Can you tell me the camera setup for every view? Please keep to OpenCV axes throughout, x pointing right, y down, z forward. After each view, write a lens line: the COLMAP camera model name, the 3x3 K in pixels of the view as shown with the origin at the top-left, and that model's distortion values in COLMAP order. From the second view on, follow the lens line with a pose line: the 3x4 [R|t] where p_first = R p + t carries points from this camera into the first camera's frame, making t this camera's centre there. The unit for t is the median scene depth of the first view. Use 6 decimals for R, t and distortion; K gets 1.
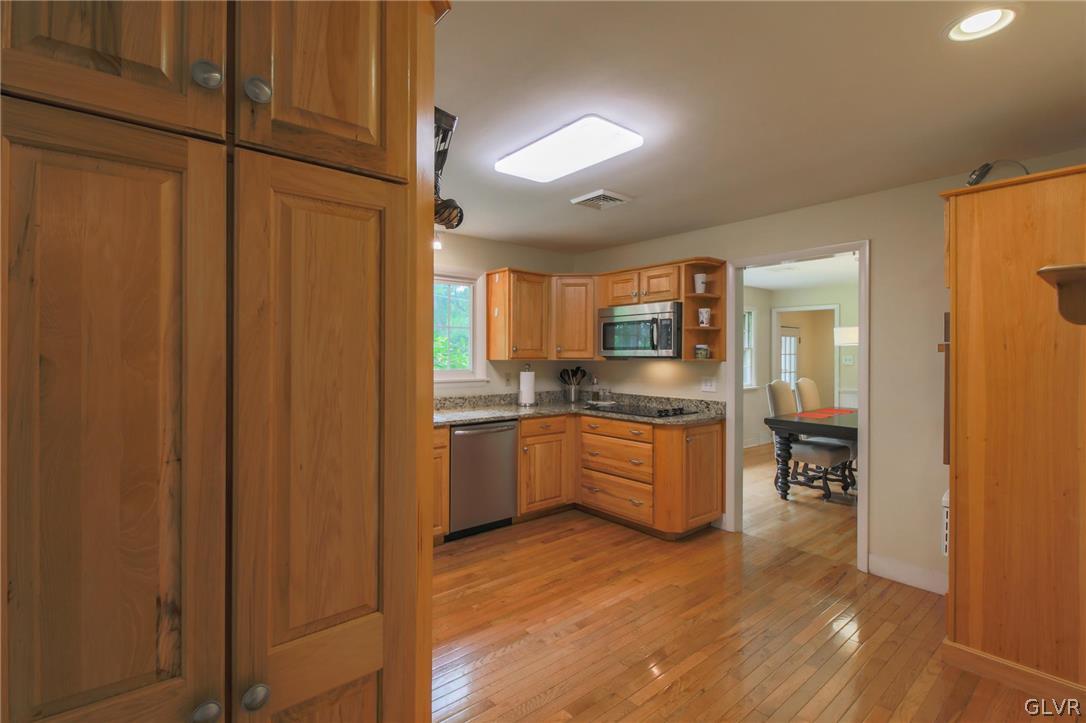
lens RADIAL K [[492.2, 0, 540.2], [0, 492.2, 357.1], [0, 0, 1]] dist [0.003895, -0.003304]
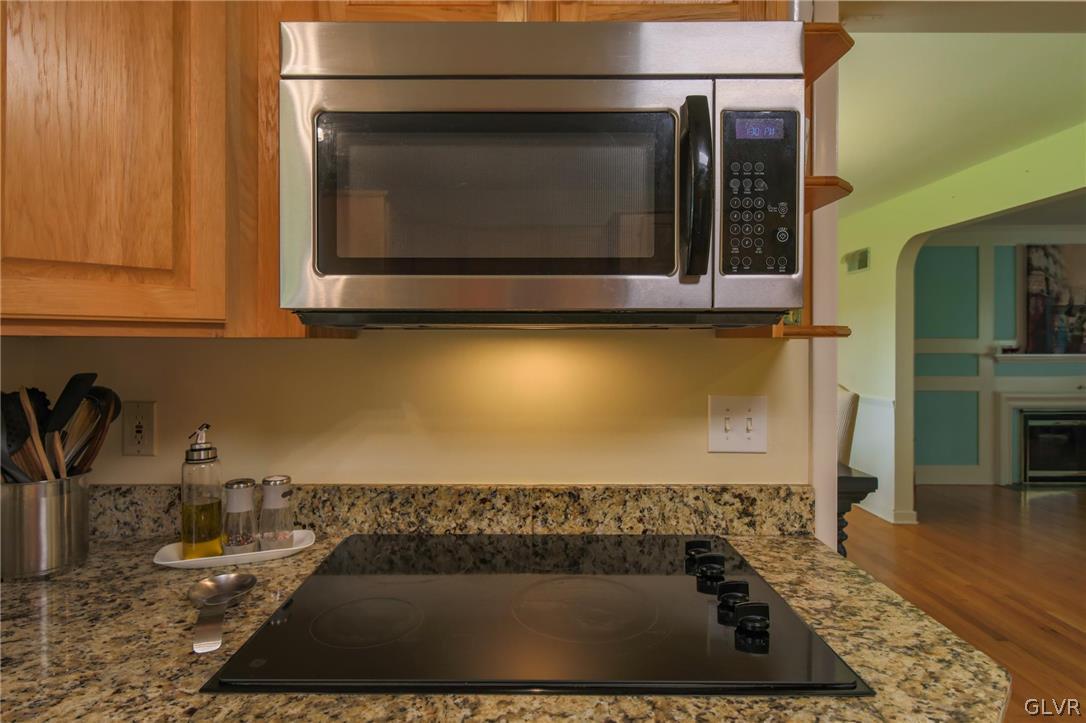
lens RADIAL K [[599.6, 0, 539.9], [0, 599.6, 354.6], [0, 0, 1]] dist [0.006208, 0.000917]
pose [[0.654579, -0.014465, 0.755855, 0.021166], [0.004563, 0.999874, 0.015183, 0.010271], [-0.755979, -0.006490, 0.654563, 0.795272]]
